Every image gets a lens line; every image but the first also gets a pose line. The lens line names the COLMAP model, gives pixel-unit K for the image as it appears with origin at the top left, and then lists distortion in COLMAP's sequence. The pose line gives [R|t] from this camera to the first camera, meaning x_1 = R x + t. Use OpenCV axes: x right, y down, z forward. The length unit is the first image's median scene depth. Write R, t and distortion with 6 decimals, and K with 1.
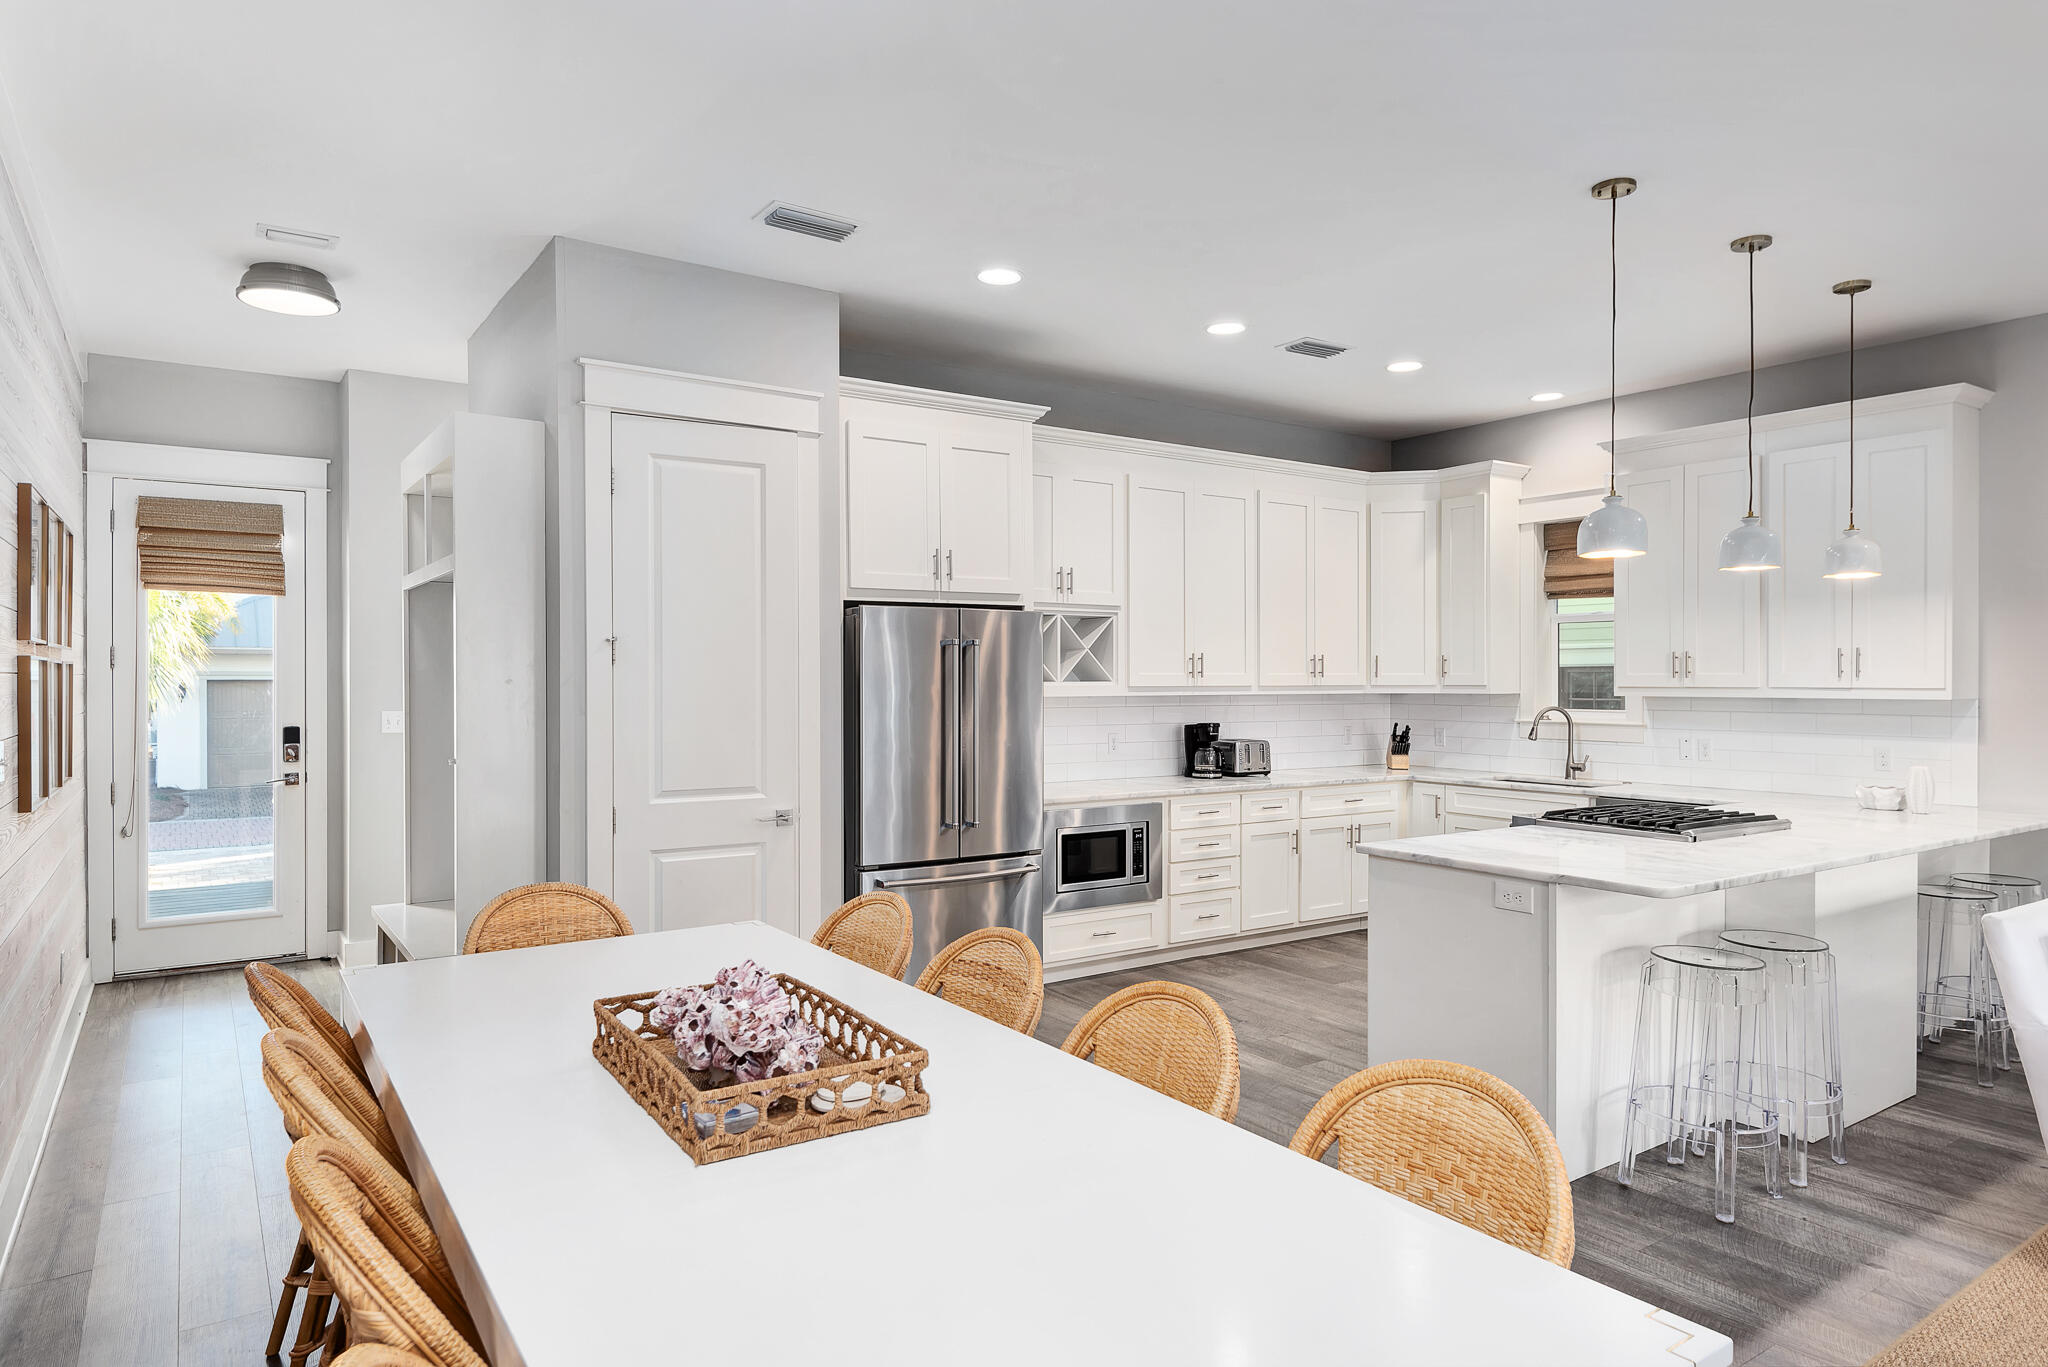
lens RADIAL K [[1016.7, 0, 1050.7], [0, 1016.7, 690.3], [0, 0, 1]] dist [-0.016336, -0.000752]
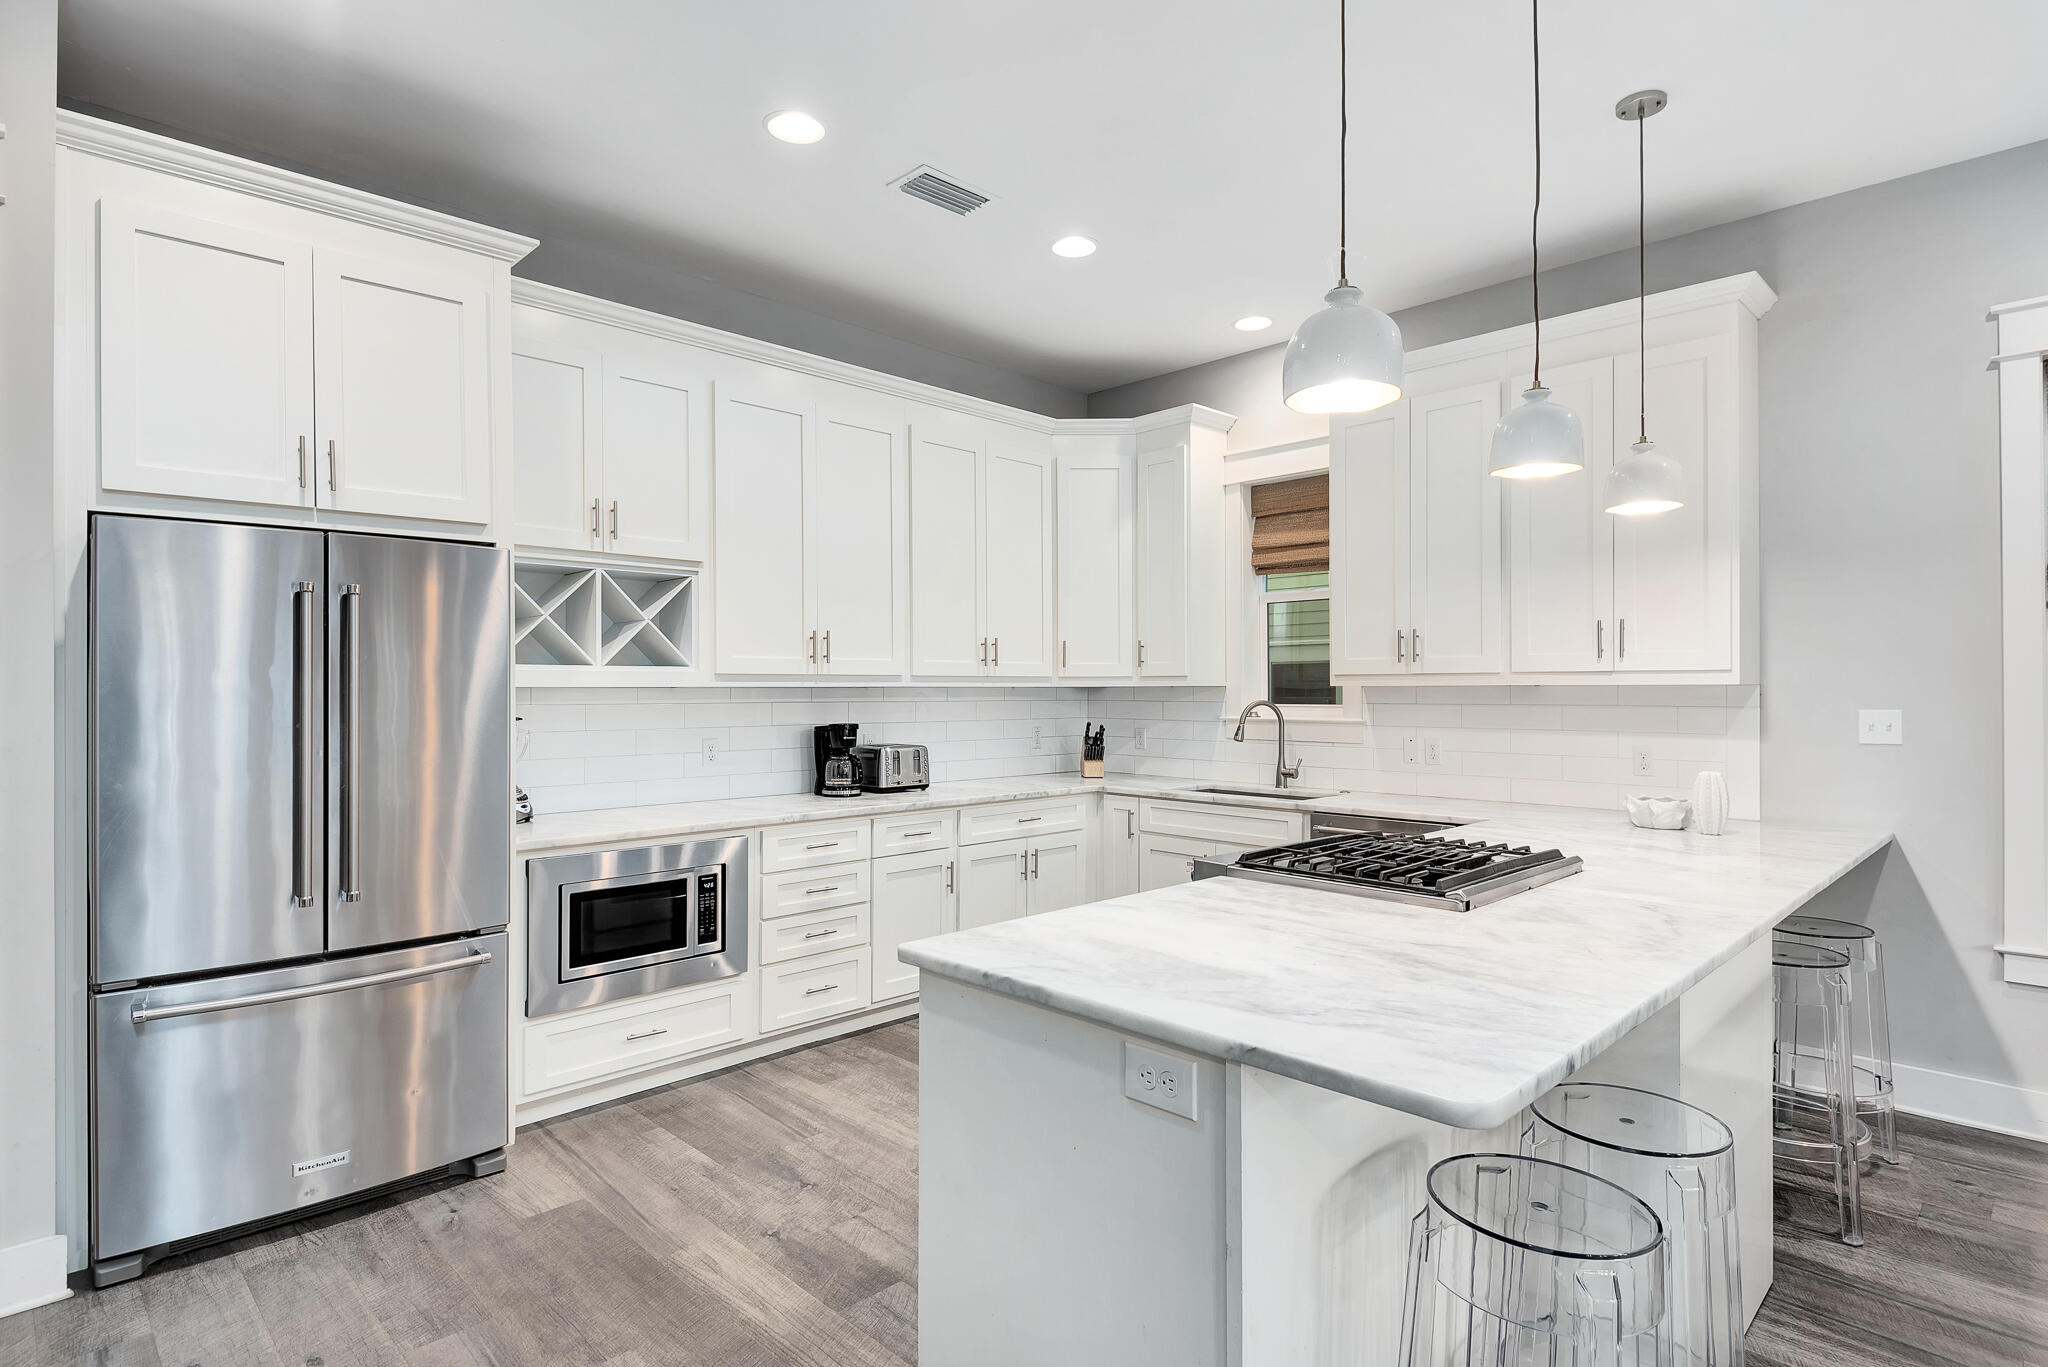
lens RADIAL K [[968.1, 0, 1024.0], [0, 968.1, 683.5], [0, 0, 1]] dist [0.019335, -0.029251]
pose [[0.977887, 0.000562, 0.209131, 0.142443], [0.002171, 0.999915, -0.012840, 0.012076], [-0.209121, 0.013010, 0.977803, 0.269097]]
